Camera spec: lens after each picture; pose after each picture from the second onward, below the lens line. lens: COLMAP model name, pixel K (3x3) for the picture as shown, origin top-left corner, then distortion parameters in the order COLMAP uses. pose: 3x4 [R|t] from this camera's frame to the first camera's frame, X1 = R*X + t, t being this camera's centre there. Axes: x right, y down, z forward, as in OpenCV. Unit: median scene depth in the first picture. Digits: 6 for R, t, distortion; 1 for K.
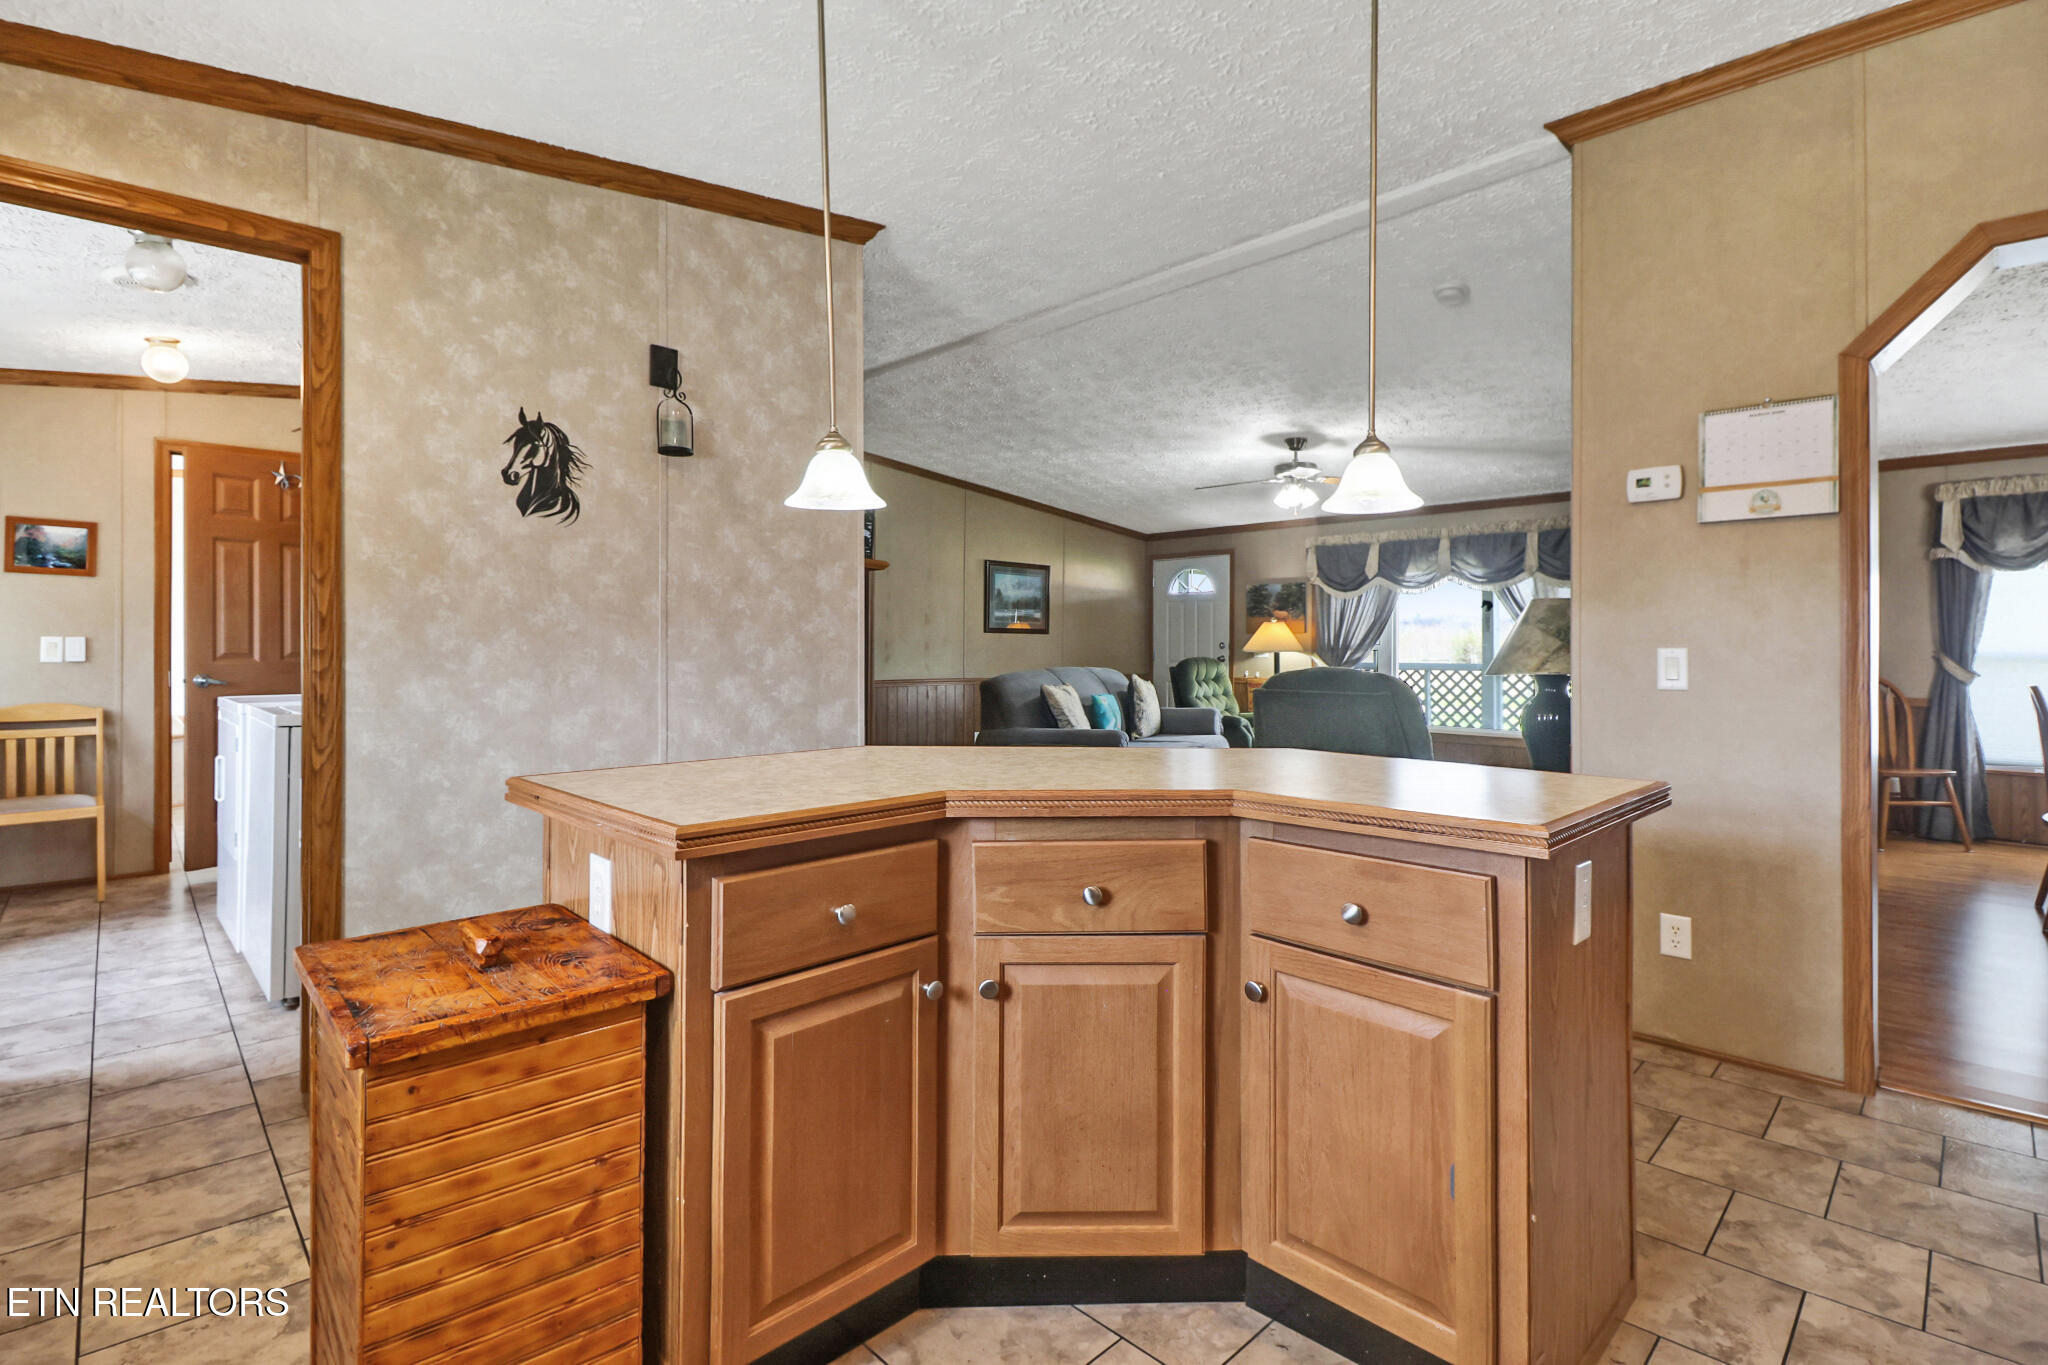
lens RADIAL K [[947.5, 0, 1032.8], [0, 947.5, 650.3], [0, 0, 1]] dist [-0.002225, 0.000242]
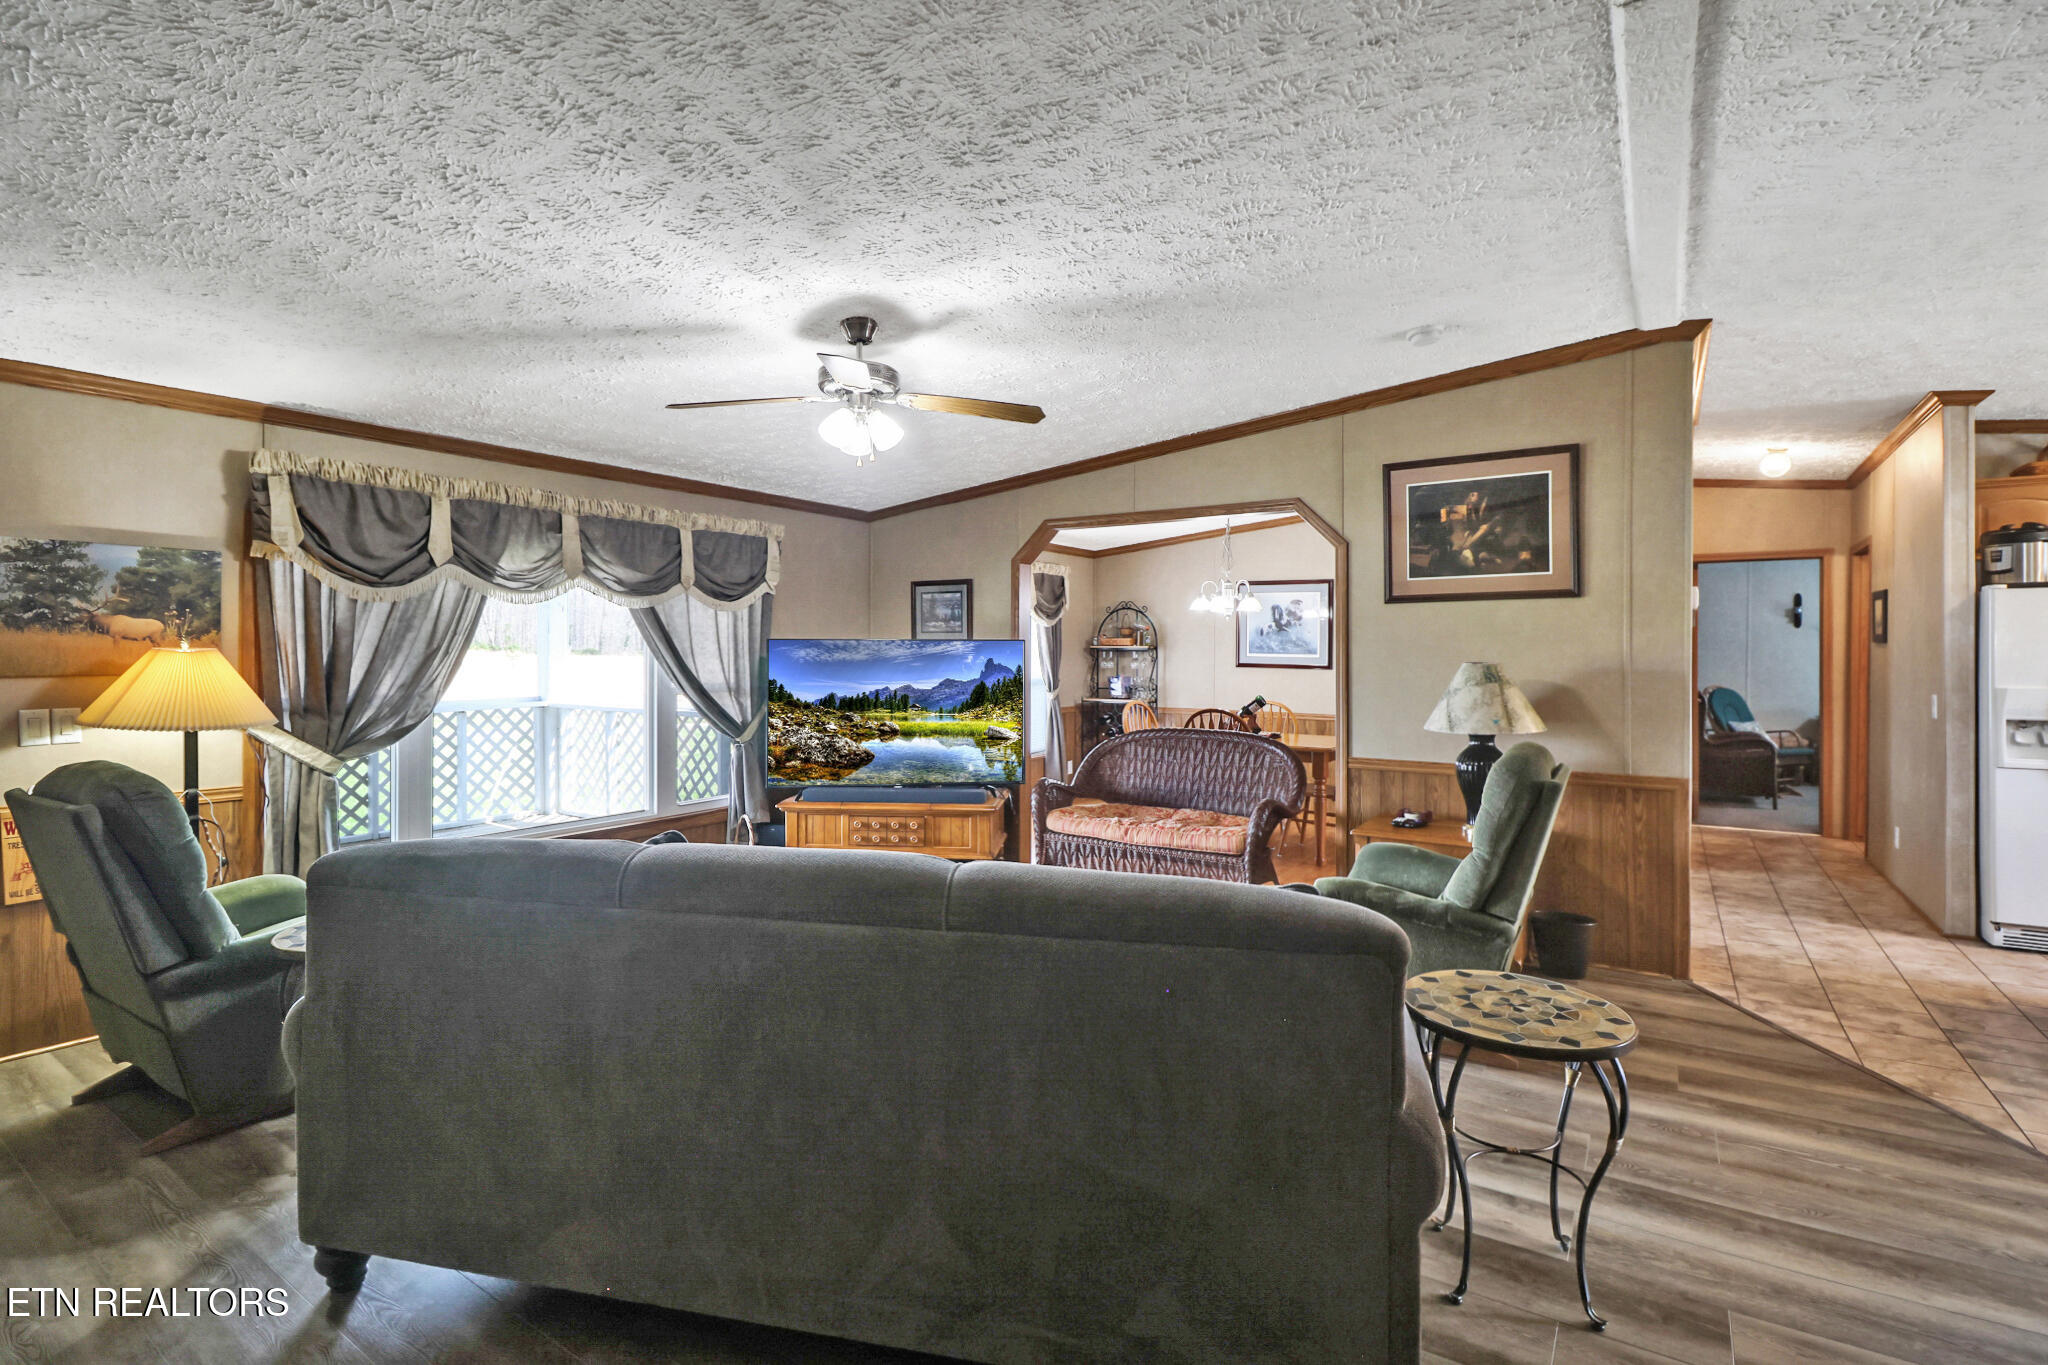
lens RADIAL K [[947.5, 0, 1023.1], [0, 947.5, 666.5], [0, 0, 1]] dist [-0.002225, 0.000242]
pose [[-0.208230, -0.023944, 0.977787, -0.192941], [-0.004286, 0.999713, 0.023569, -0.033943], [-0.978071, 0.000717, -0.208273, 0.764382]]
